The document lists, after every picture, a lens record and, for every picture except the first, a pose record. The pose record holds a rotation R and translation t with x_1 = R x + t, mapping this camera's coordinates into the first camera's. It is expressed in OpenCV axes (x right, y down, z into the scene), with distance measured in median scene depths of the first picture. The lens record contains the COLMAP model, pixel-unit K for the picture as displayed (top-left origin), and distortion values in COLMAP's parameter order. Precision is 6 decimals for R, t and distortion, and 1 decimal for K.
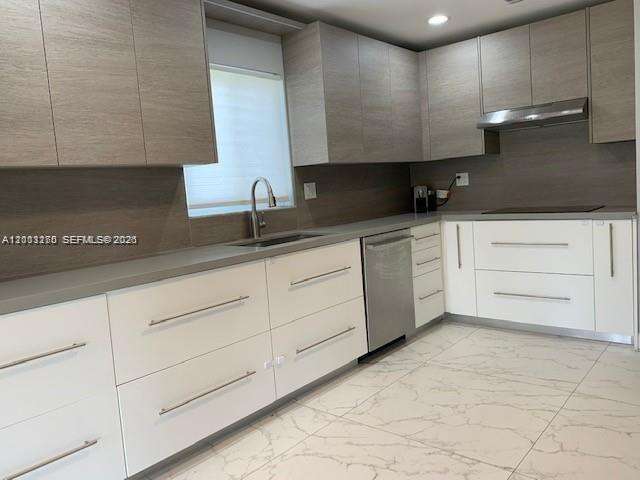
lens RADIAL K [[500.3, 0, 318.2], [0, 500.3, 237.6], [0, 0, 1]] dist [0.039441, -0.061945]
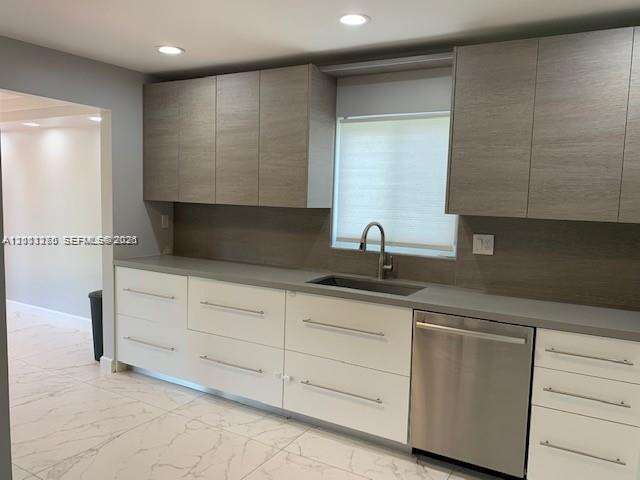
lens RADIAL K [[505.1, 0, 320.0], [0, 505.1, 240.0], [0, 0, 1]] dist [0.017810, -0.005894]
pose [[0.173530, 0.163035, -0.971240, 0.937571], [-0.139556, 0.980321, 0.139625, -0.226673], [0.974890, 0.111313, 0.192868, 0.730188]]
